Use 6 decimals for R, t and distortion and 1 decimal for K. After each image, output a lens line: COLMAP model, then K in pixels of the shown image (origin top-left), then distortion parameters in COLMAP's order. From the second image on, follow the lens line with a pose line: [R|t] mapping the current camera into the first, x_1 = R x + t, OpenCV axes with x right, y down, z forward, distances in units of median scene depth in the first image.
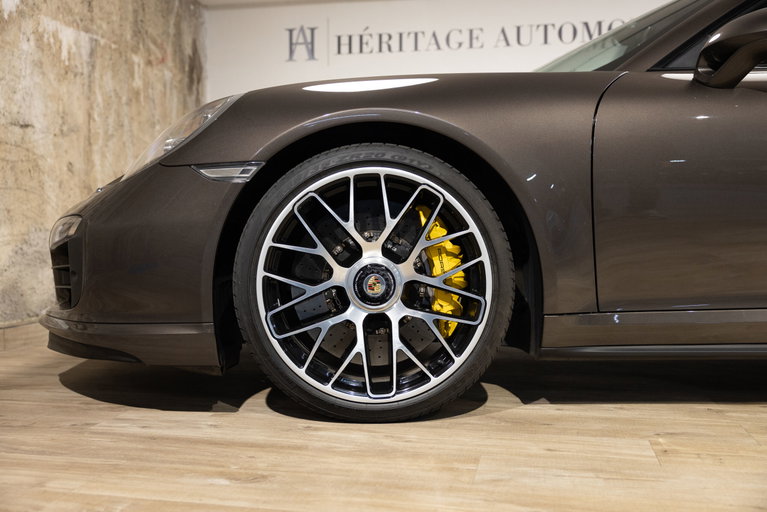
lens RADIAL K [[770.5, 0, 377.4], [0, 770.5, 255.9], [0, 0, 1]] dist [0.006814, 0.000000]
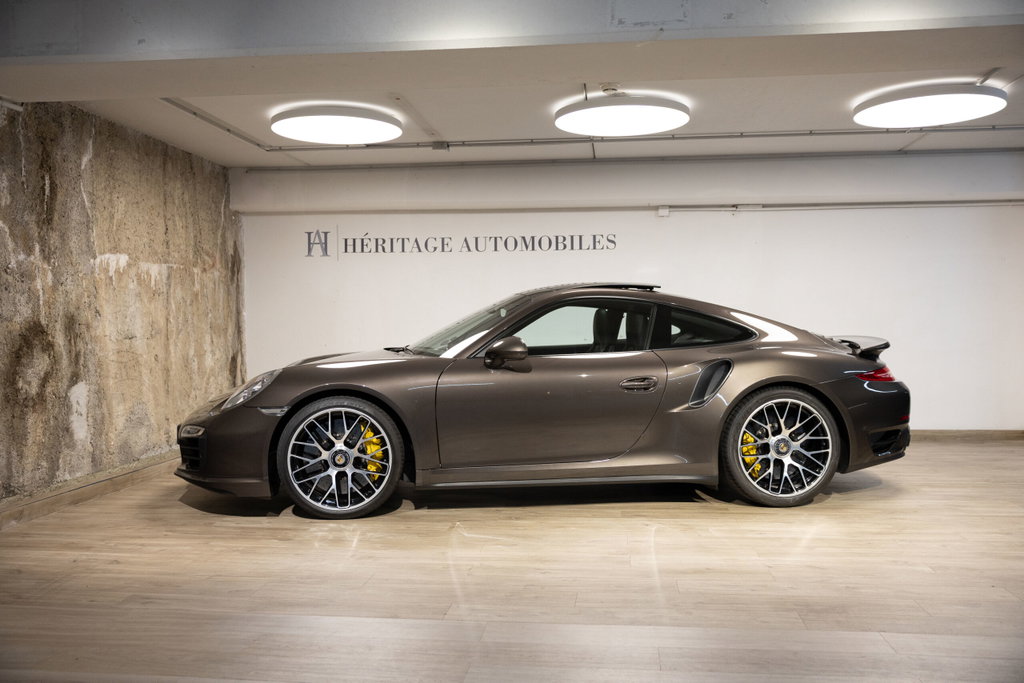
lens RADIAL K [[888.1, 0, 515.5], [0, 888.1, 343.5], [0, 0, 1]] dist [-0.015040, 0.019536]
pose [[0.994473, -0.005351, 0.104858, 0.223531], [0.005488, 0.999984, -0.001020, -0.280091], [-0.104851, 0.001590, 0.994487, -1.562594]]
